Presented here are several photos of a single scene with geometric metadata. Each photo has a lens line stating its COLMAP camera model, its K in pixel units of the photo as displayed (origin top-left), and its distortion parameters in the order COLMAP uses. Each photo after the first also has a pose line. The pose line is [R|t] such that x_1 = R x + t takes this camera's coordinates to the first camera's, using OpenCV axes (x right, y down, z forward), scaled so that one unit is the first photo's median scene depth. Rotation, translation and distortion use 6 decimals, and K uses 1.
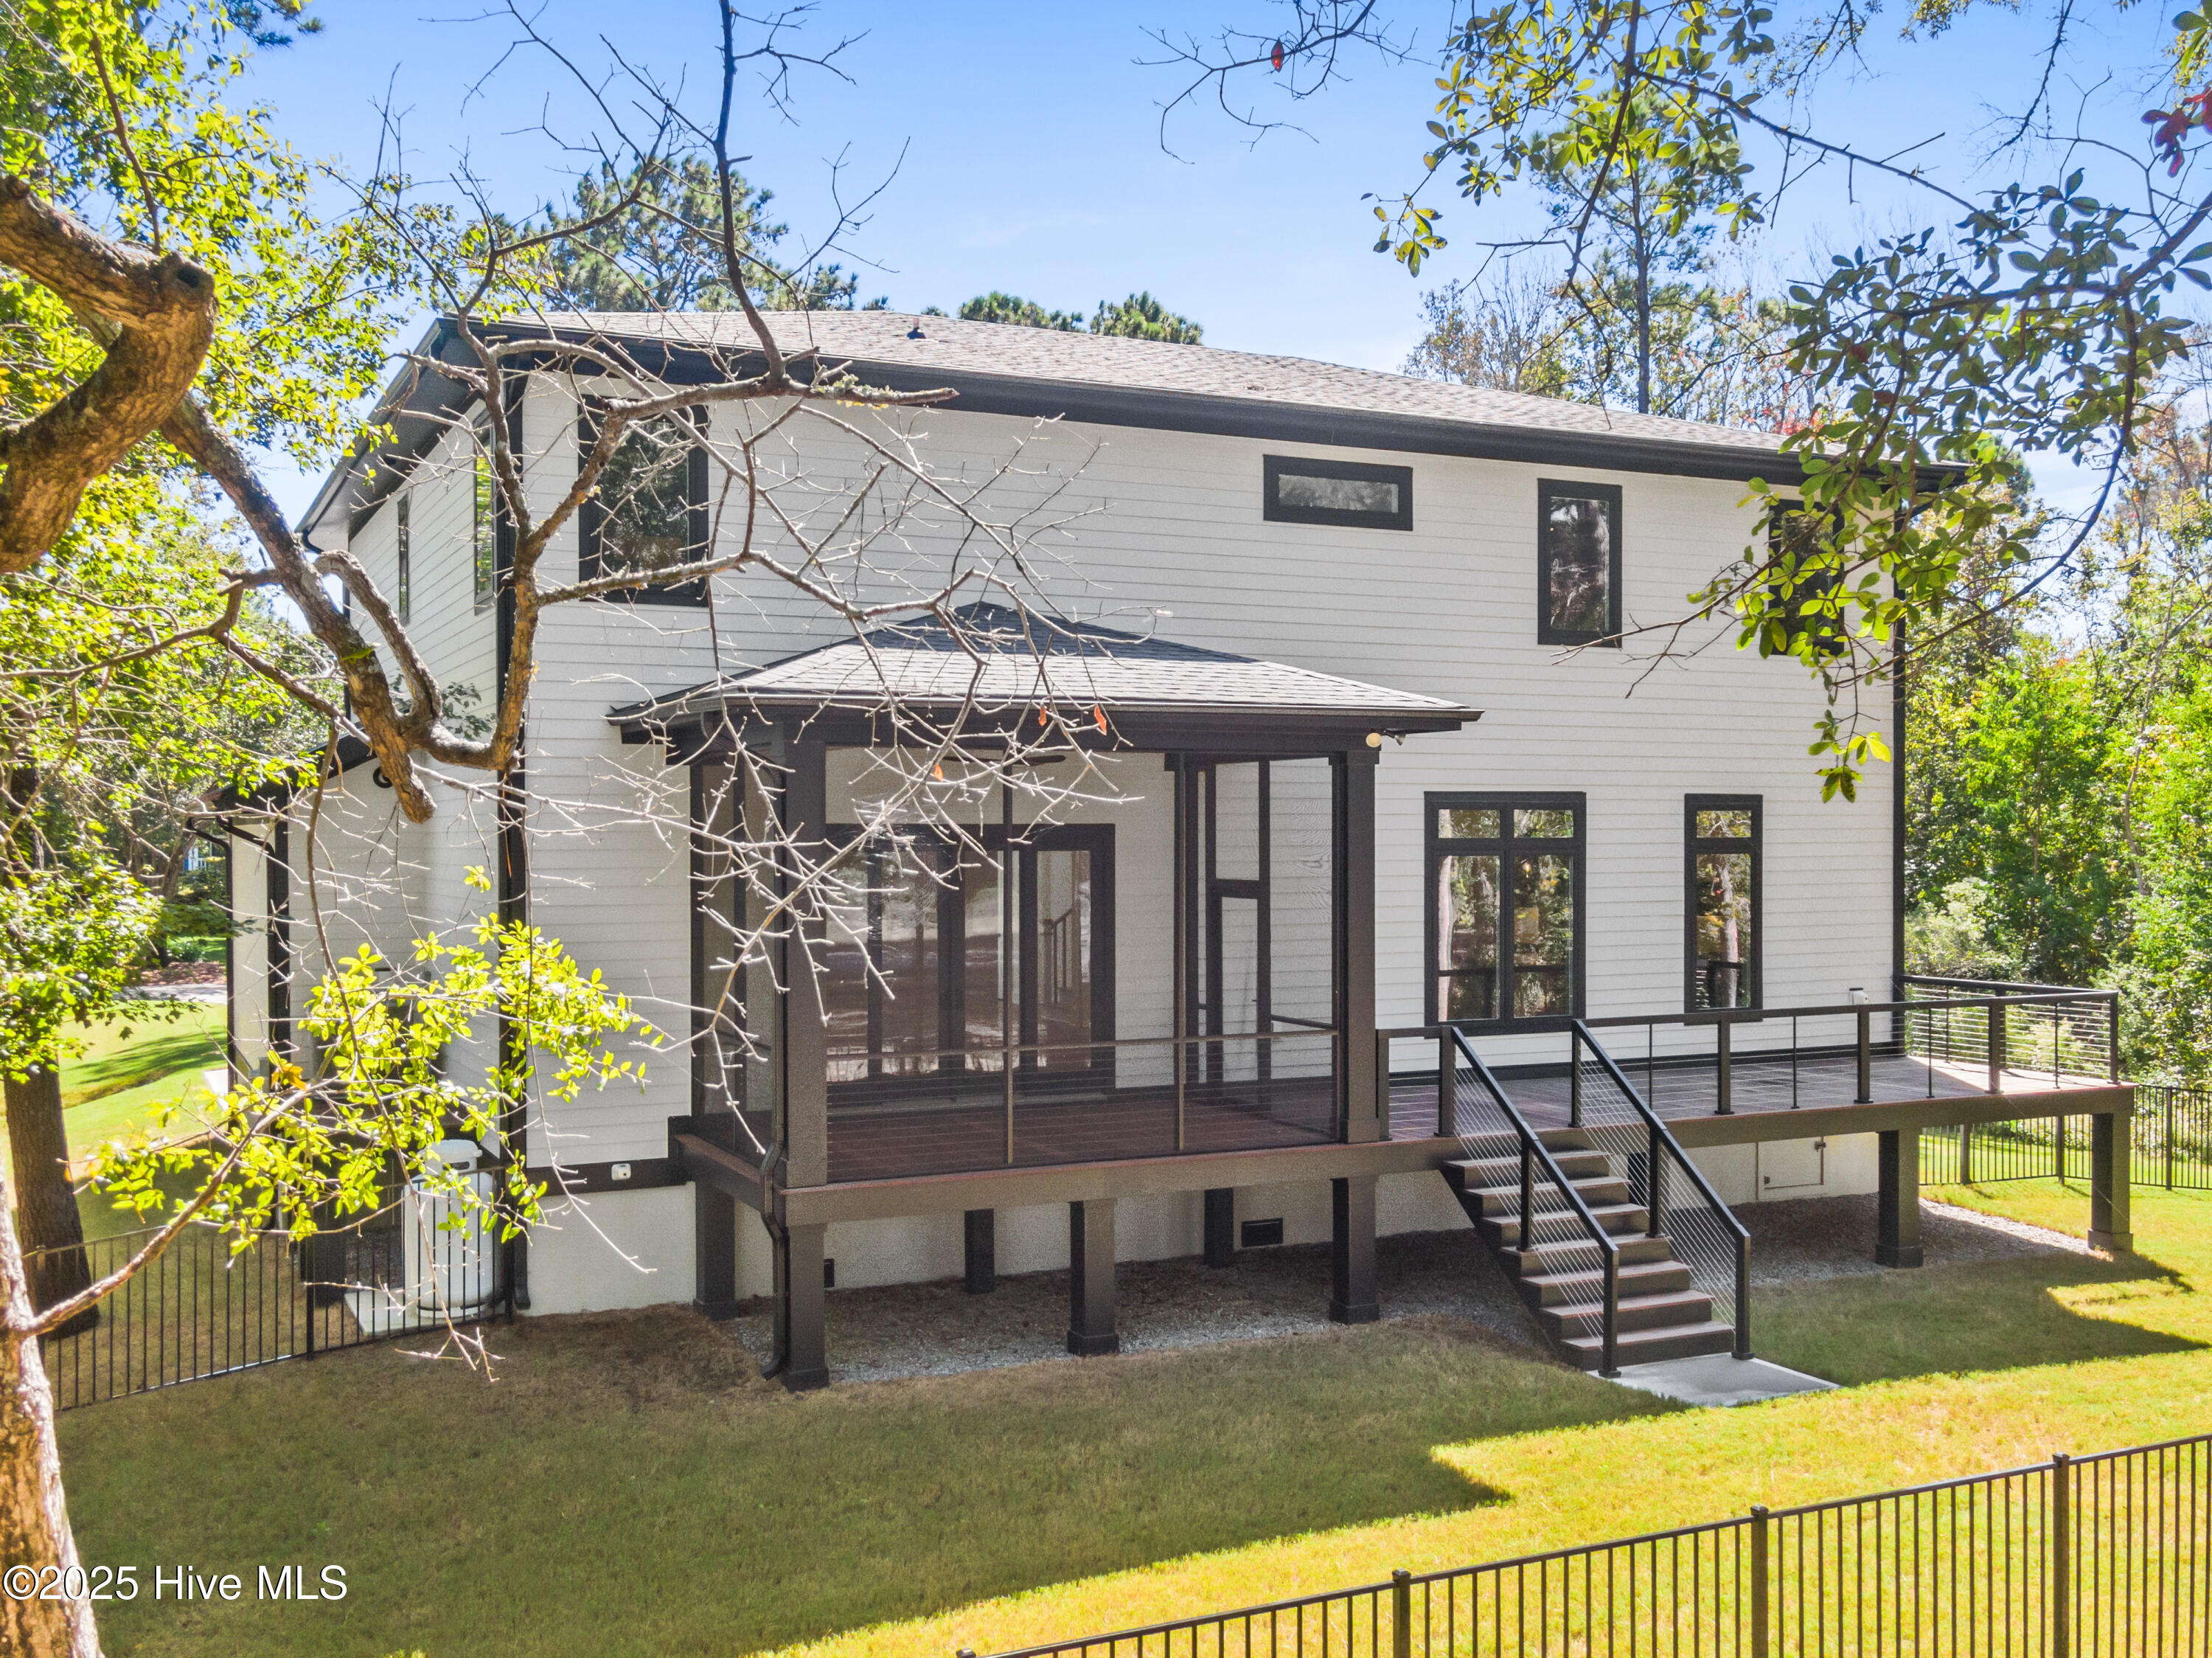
lens RADIAL K [[2150.6, 0, 1106.0], [0, 2150.6, 829.0], [0, 0, 1]] dist [-0.047301, 0.202628]
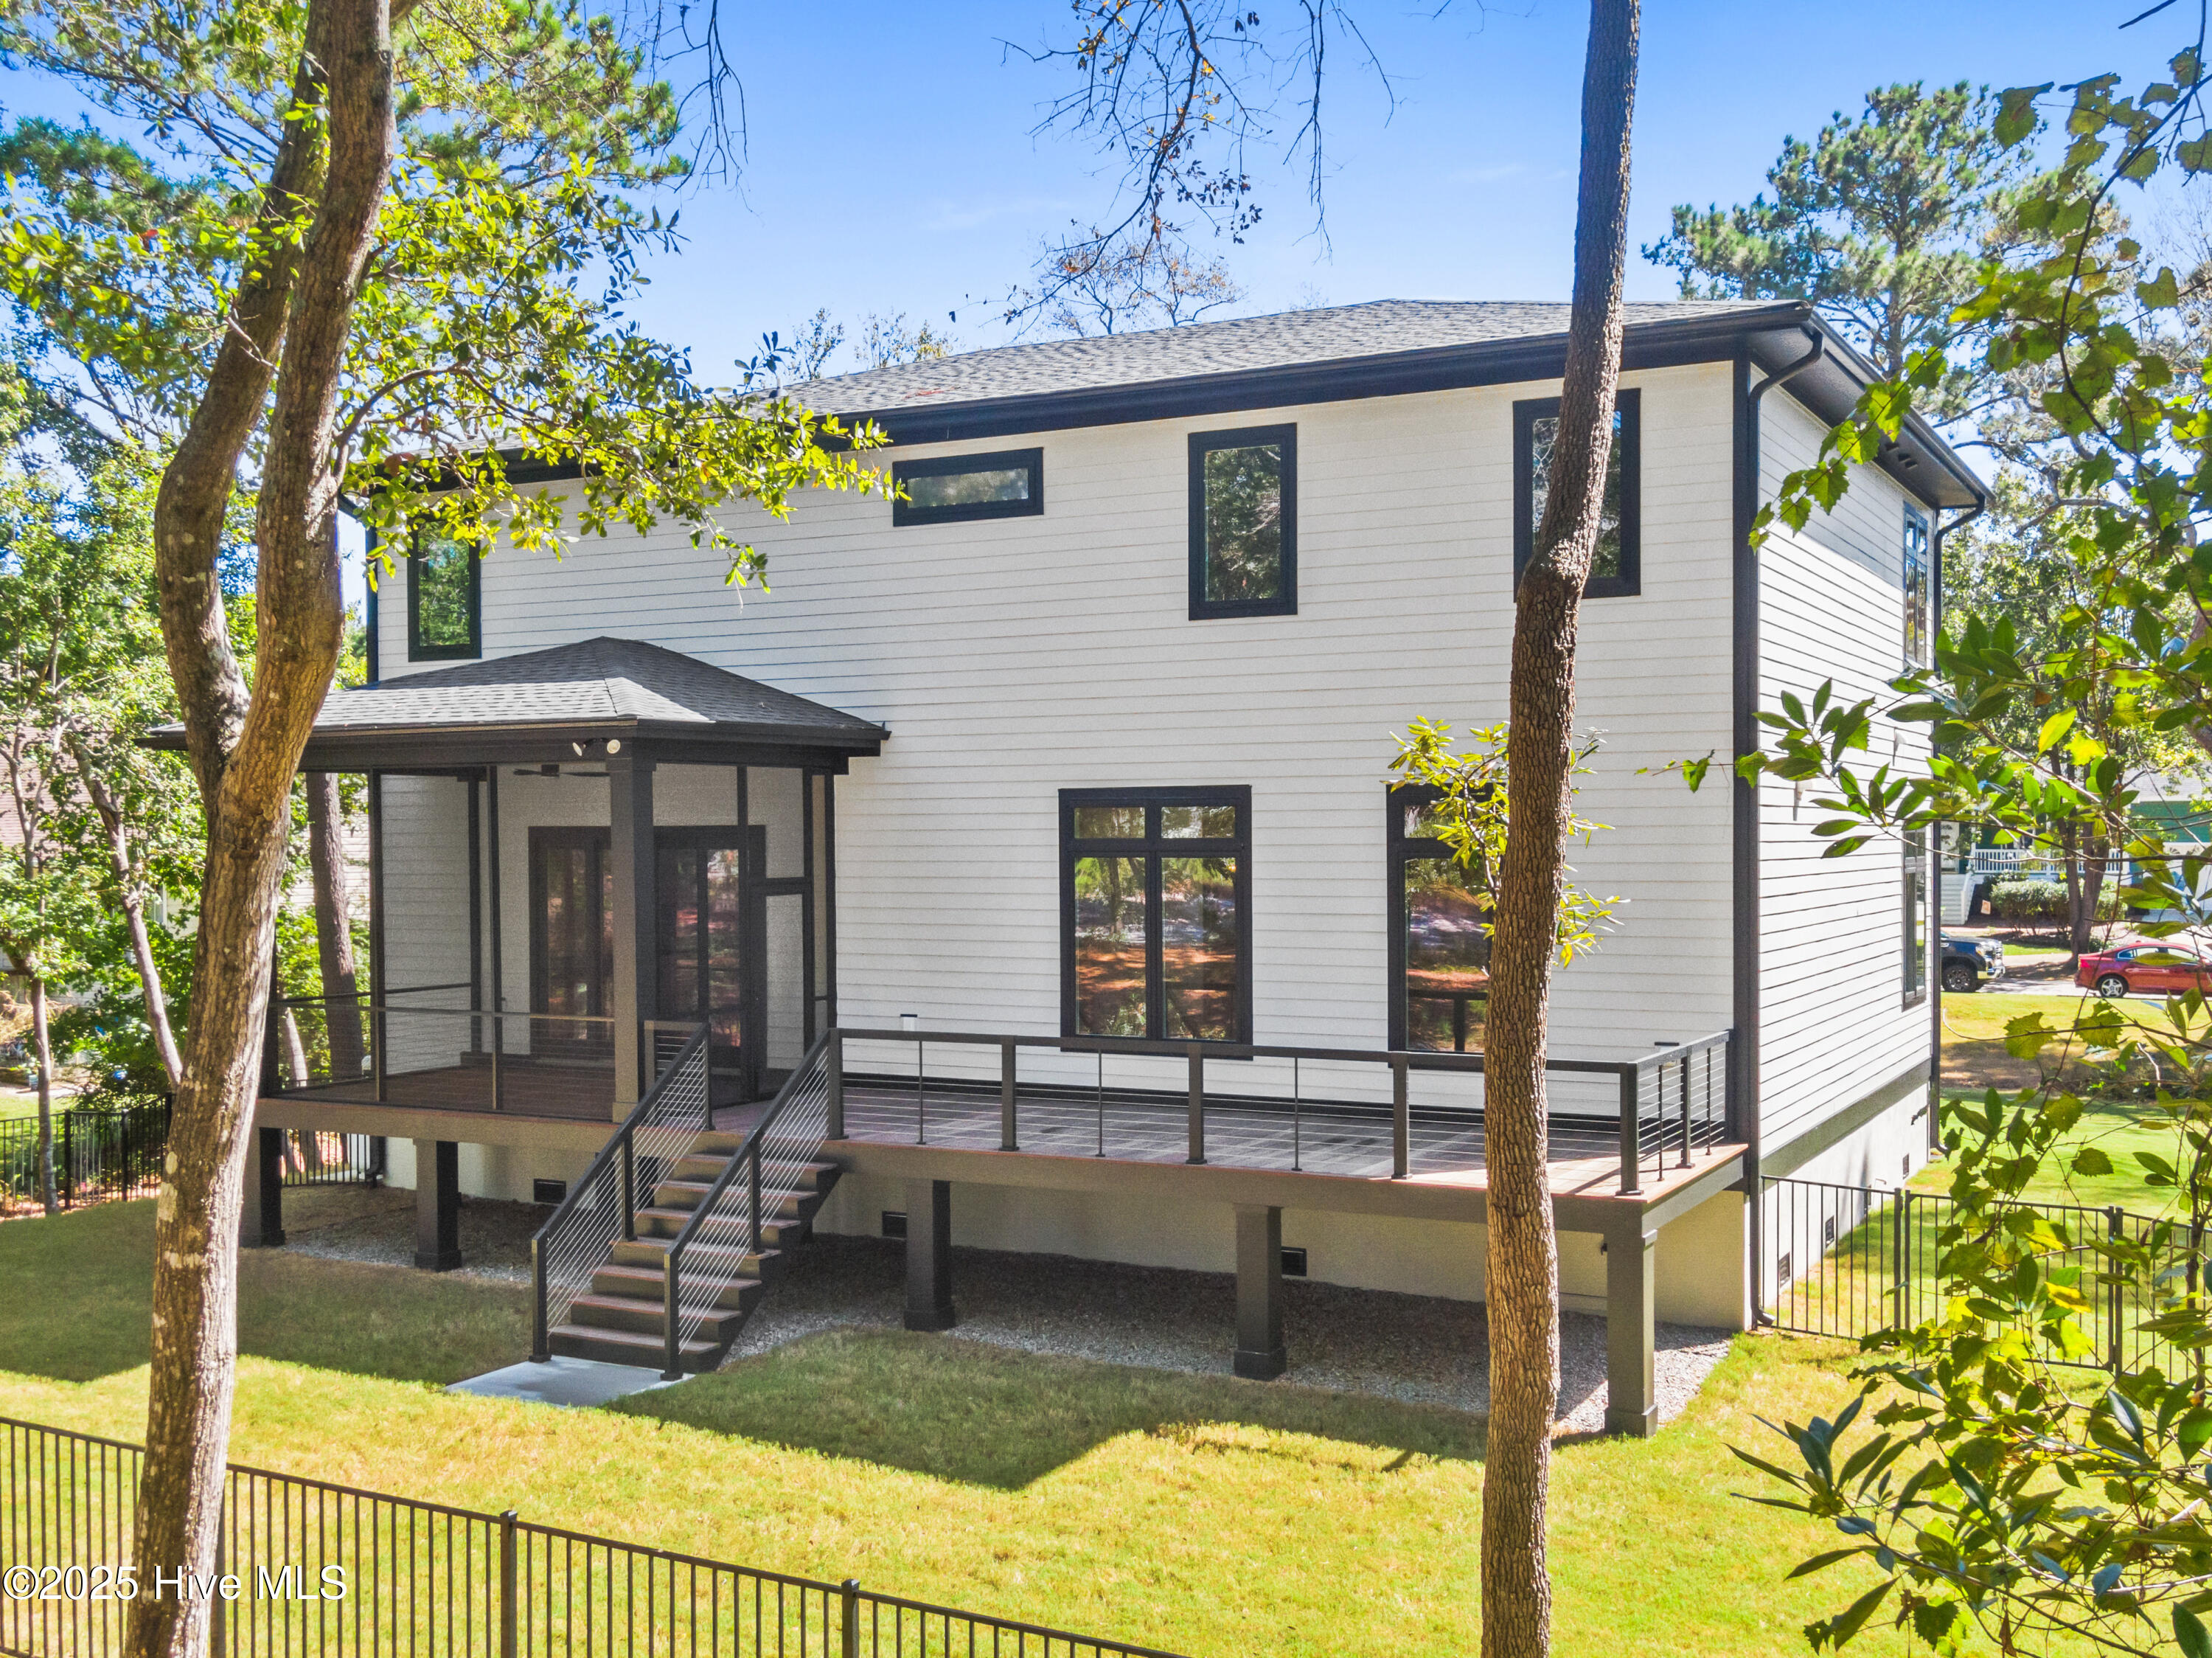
lens RADIAL K [[2241.9, 0, 1120.9], [0, 2241.9, 833.8], [0, 0, 1]] dist [0.009288, 0.028194]
pose [[0.594346, 0.000763, -0.804209, 1.147234], [0.004826, 0.999978, 0.004515, -0.002609], [0.804195, -0.006564, 0.594330, 0.524156]]
